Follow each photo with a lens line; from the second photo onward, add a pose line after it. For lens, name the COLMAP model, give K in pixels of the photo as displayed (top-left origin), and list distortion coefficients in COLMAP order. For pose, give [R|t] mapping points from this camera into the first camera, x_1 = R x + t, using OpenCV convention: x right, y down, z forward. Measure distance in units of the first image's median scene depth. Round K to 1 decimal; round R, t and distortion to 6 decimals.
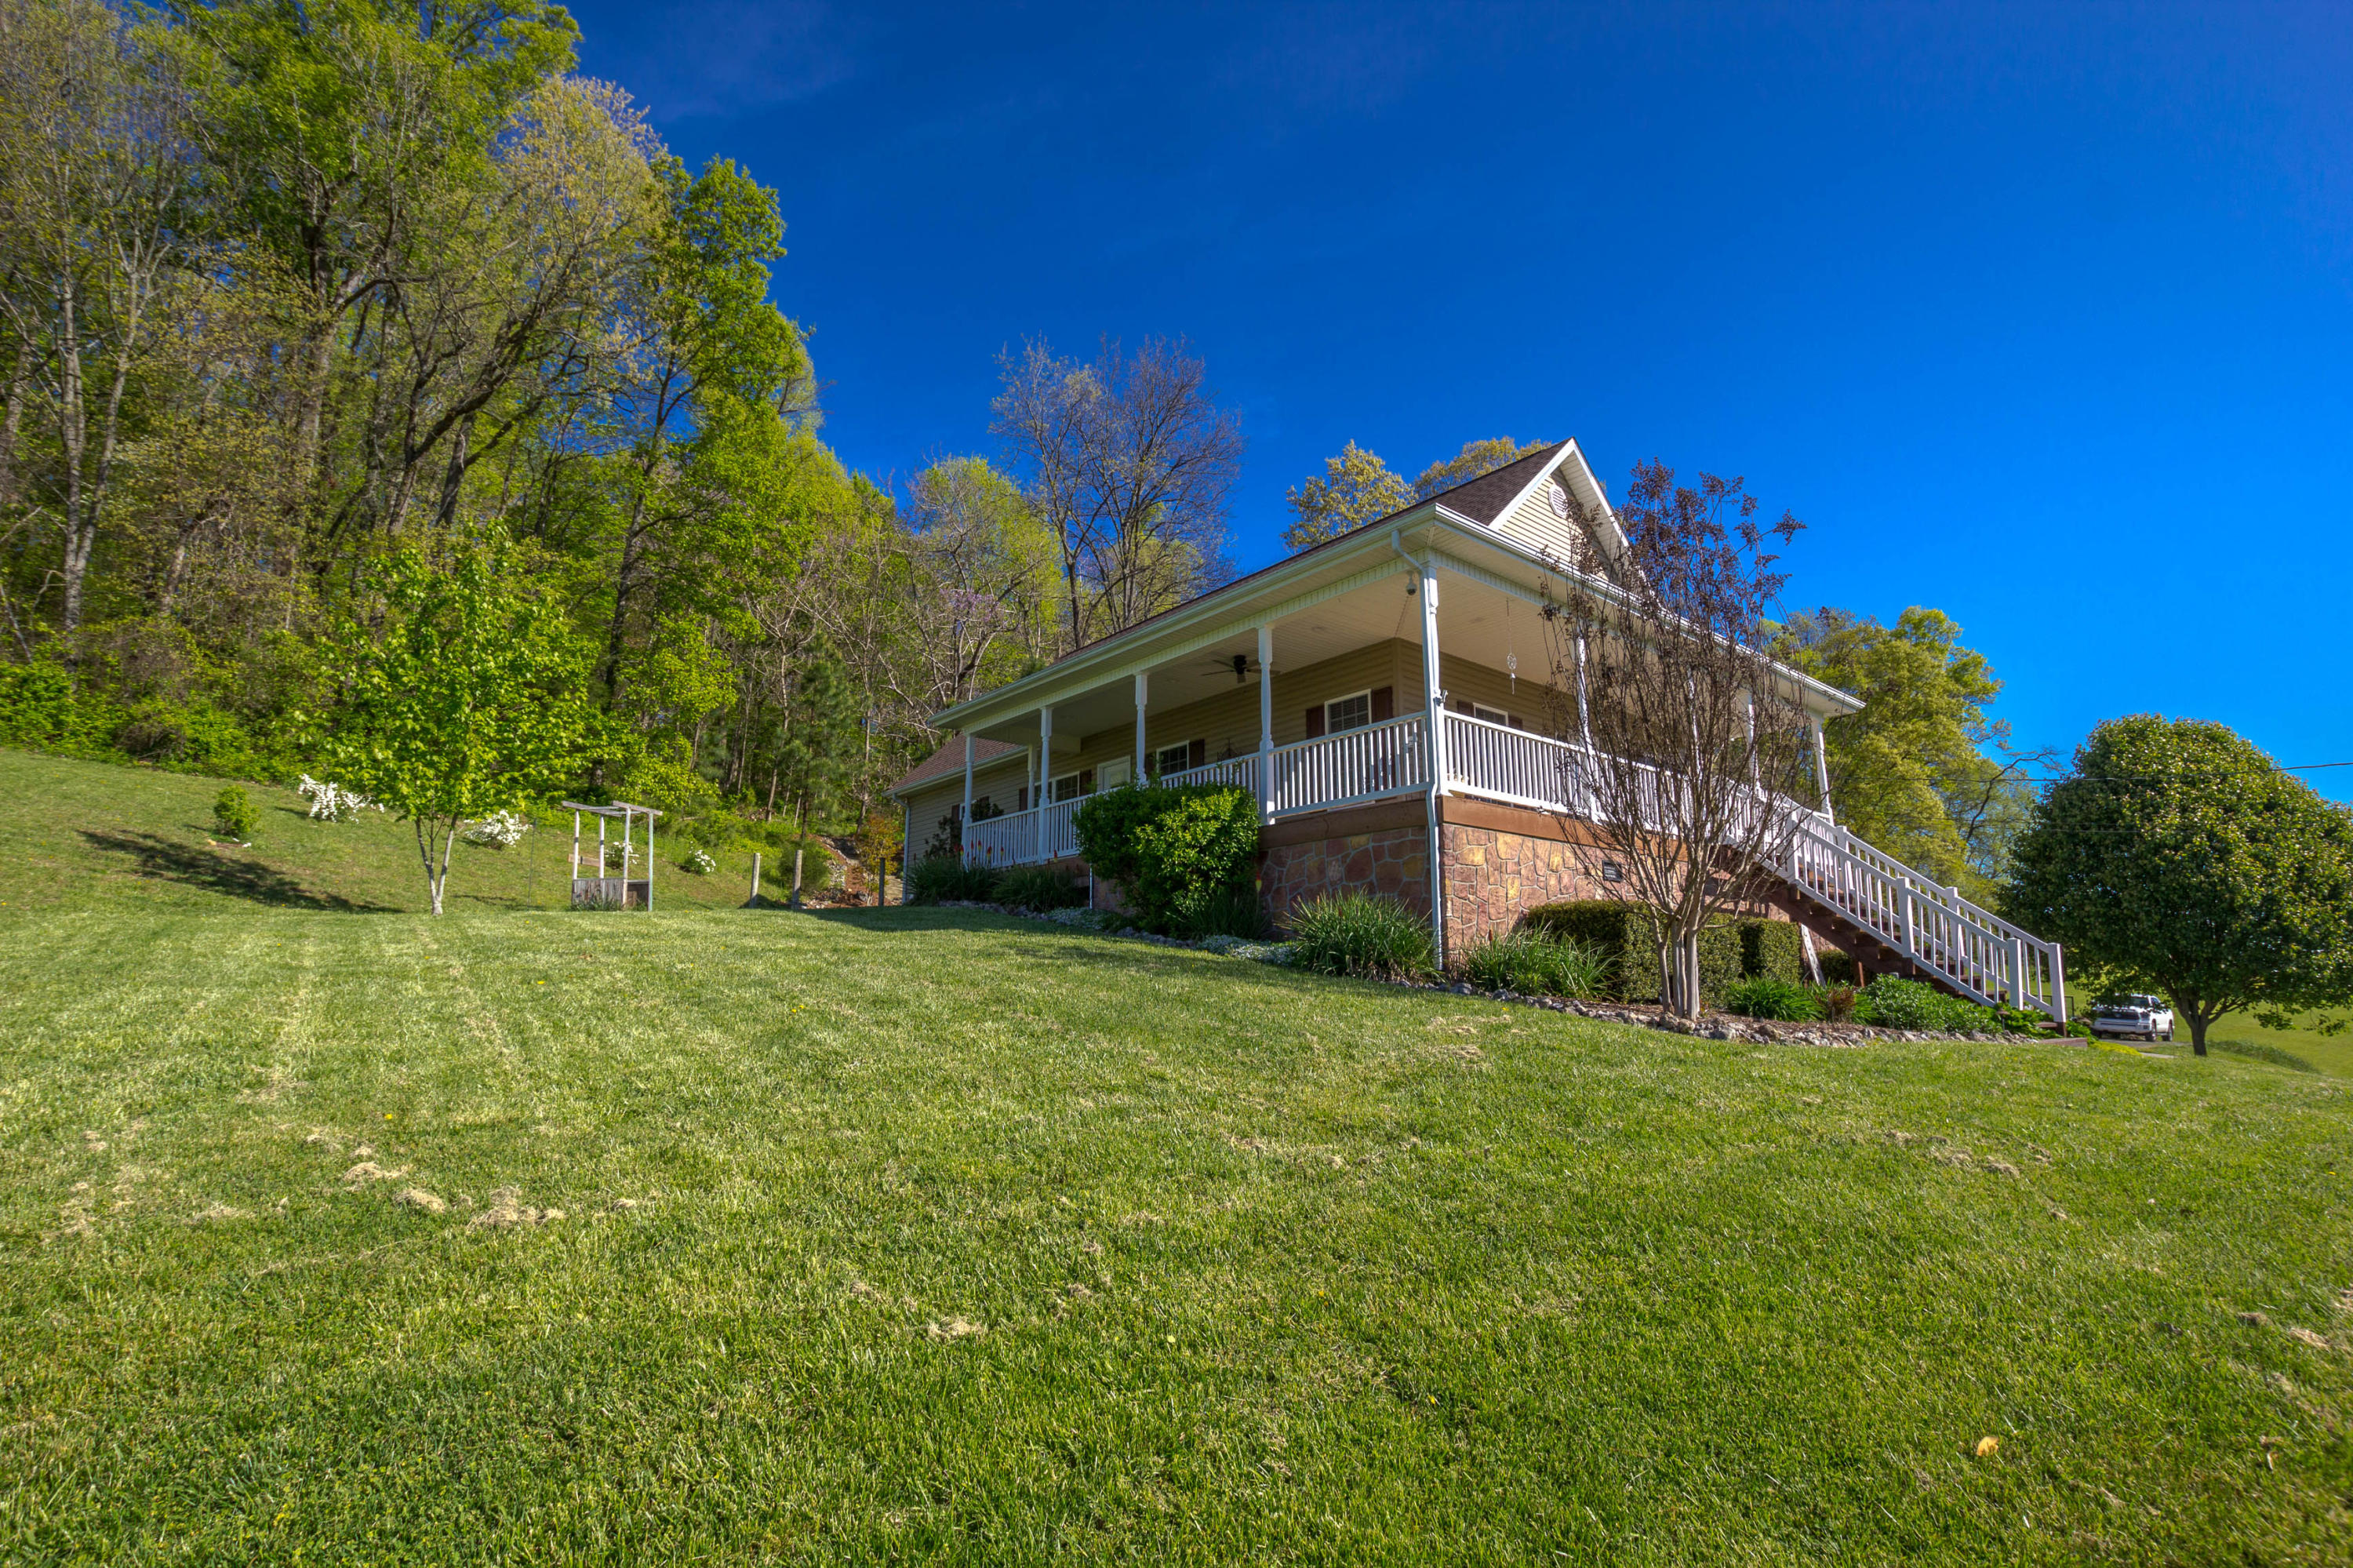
lens RADIAL K [[1093.7, 0, 1180.8], [0, 1093.7, 783.9], [0, 0, 1]] dist [-0.043416, 0.008508]
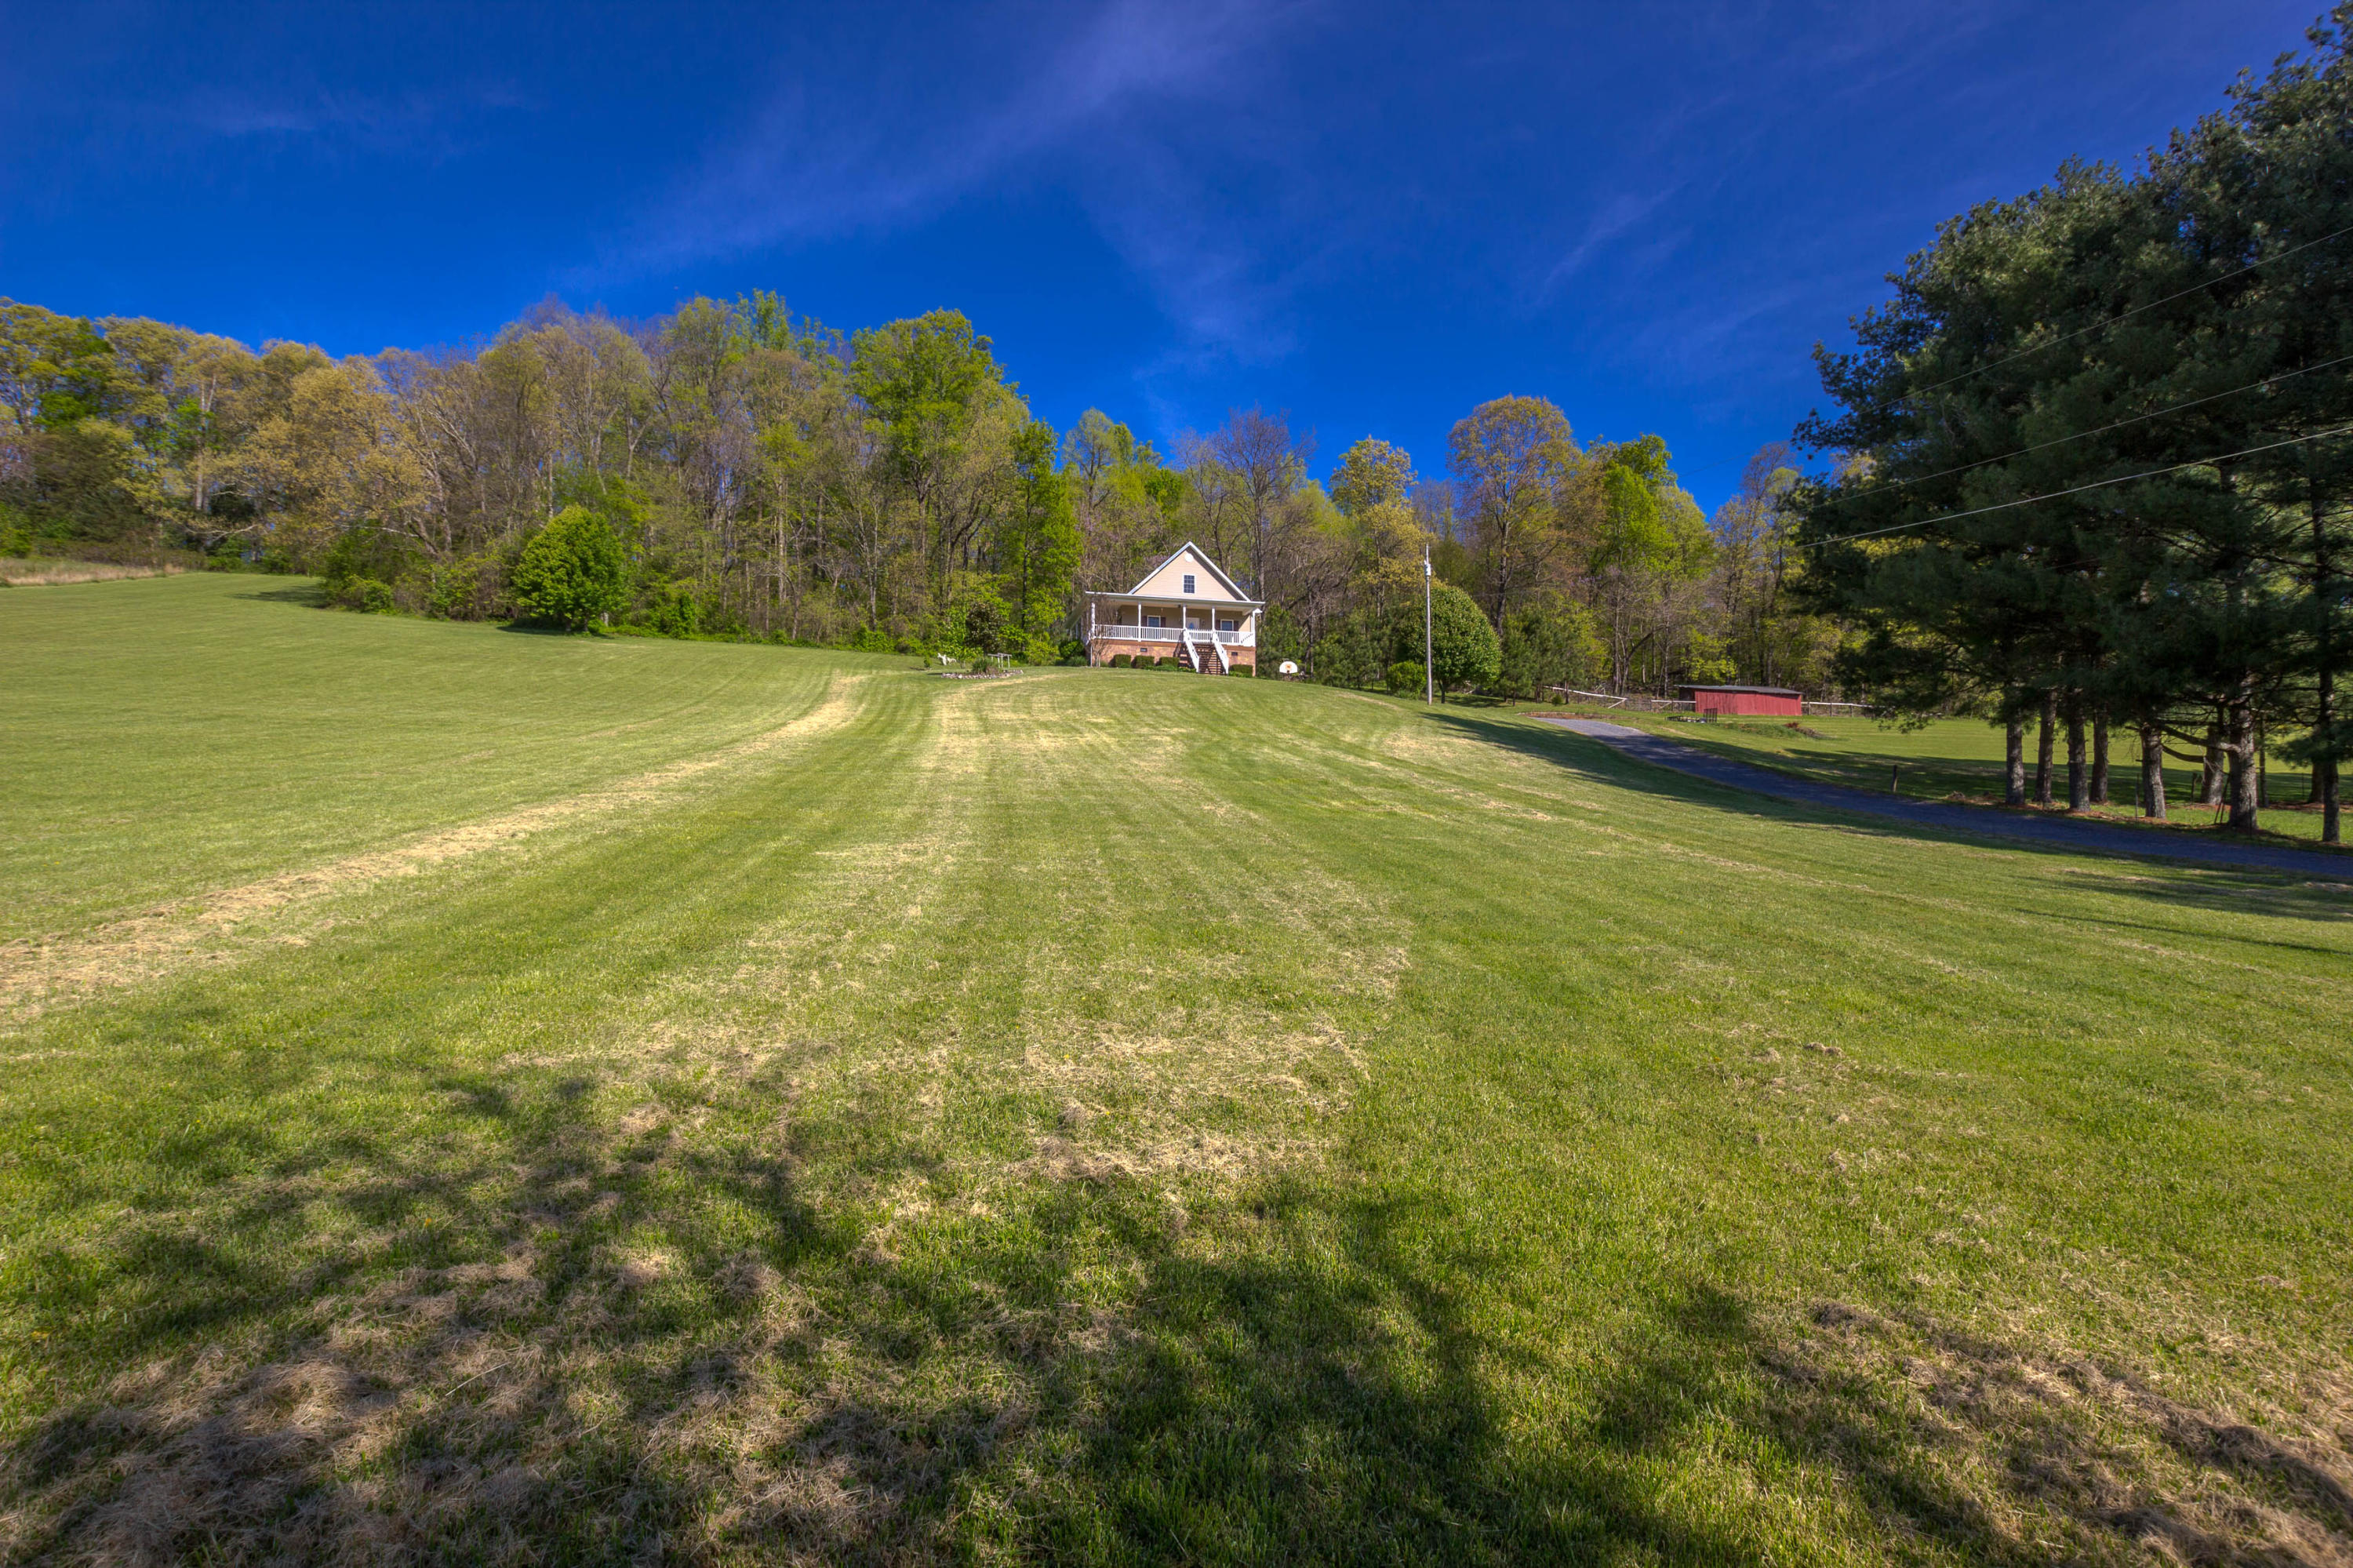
lens RADIAL K [[1151.7, 0, 1179.5], [0, 1151.7, 792.4], [0, 0, 1]] dist [-0.041508, 0.010567]
pose [[0.895047, -0.023151, -0.445370, 1.977295], [0.083326, 0.989747, 0.116009, 0.085830], [0.438118, -0.140944, 0.887799, -2.621819]]
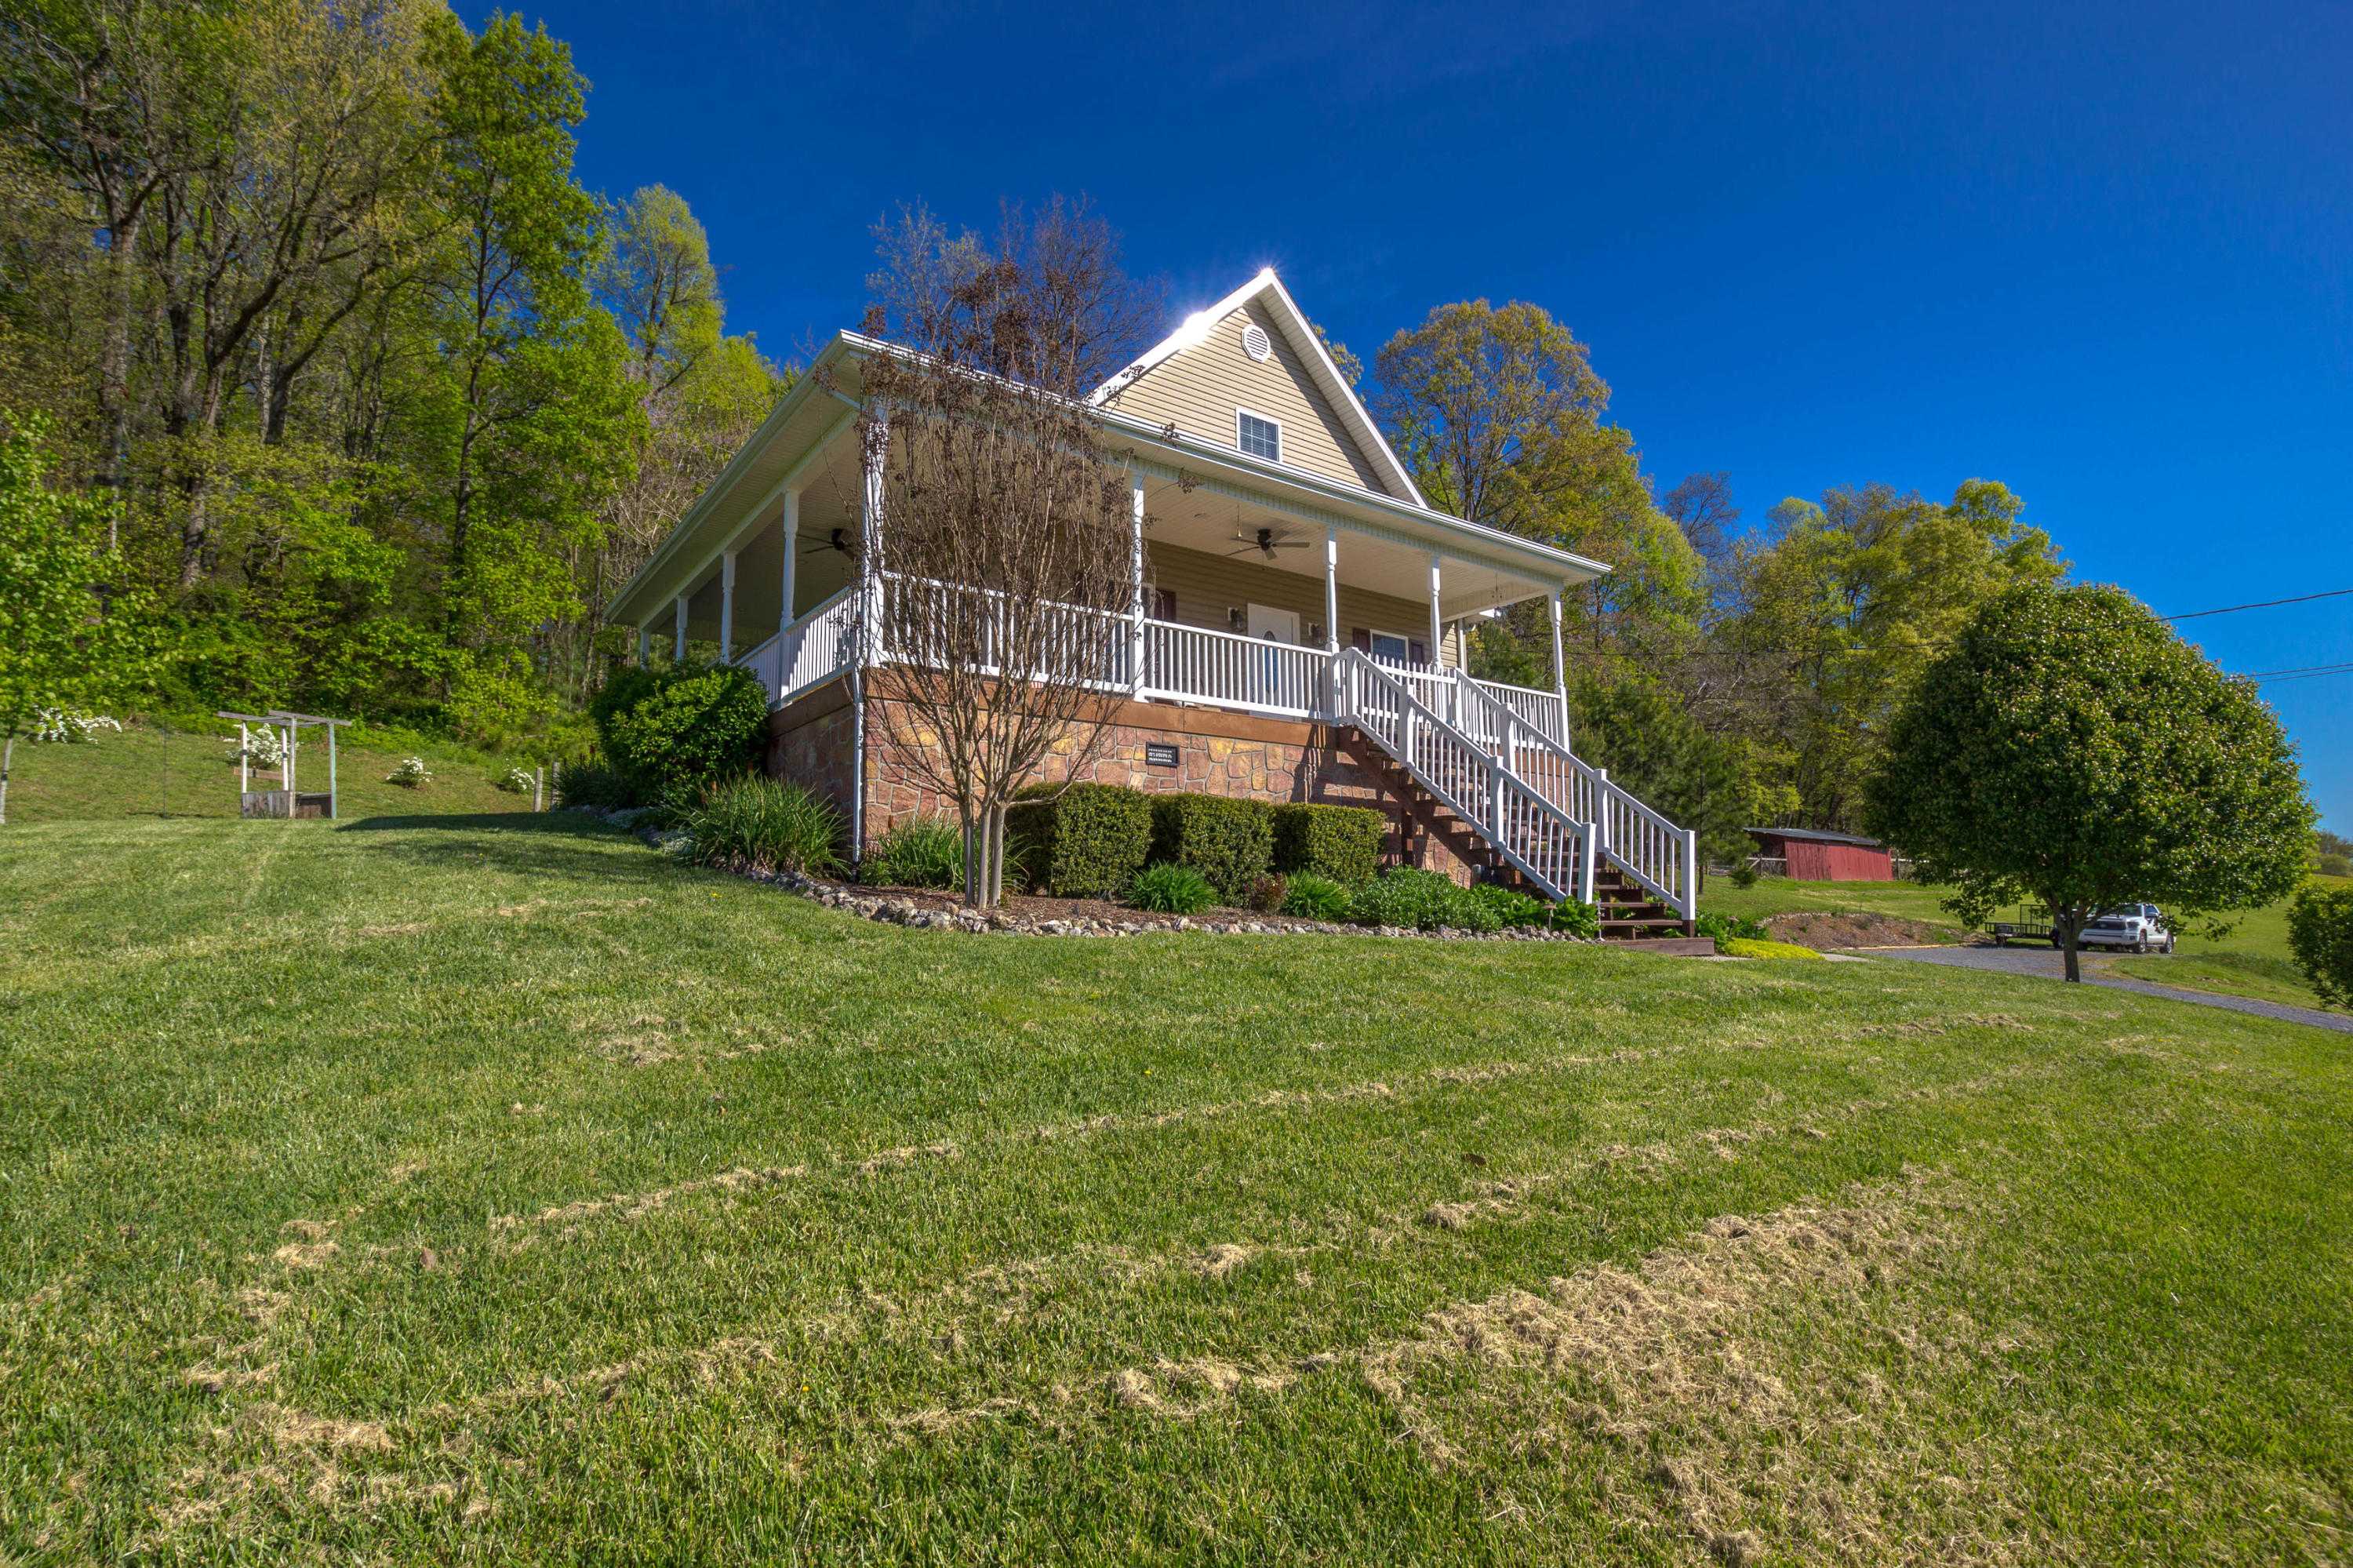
lens RADIAL K [[1151.7, 0, 1179.5], [0, 1151.7, 792.4], [0, 0, 1]] dist [-0.041508, 0.010567]
pose [[0.998633, -0.017888, -0.049123, 0.286087], [0.021799, 0.996533, 0.080288, 0.022455], [0.047517, -0.081249, 0.995561, 0.037733]]
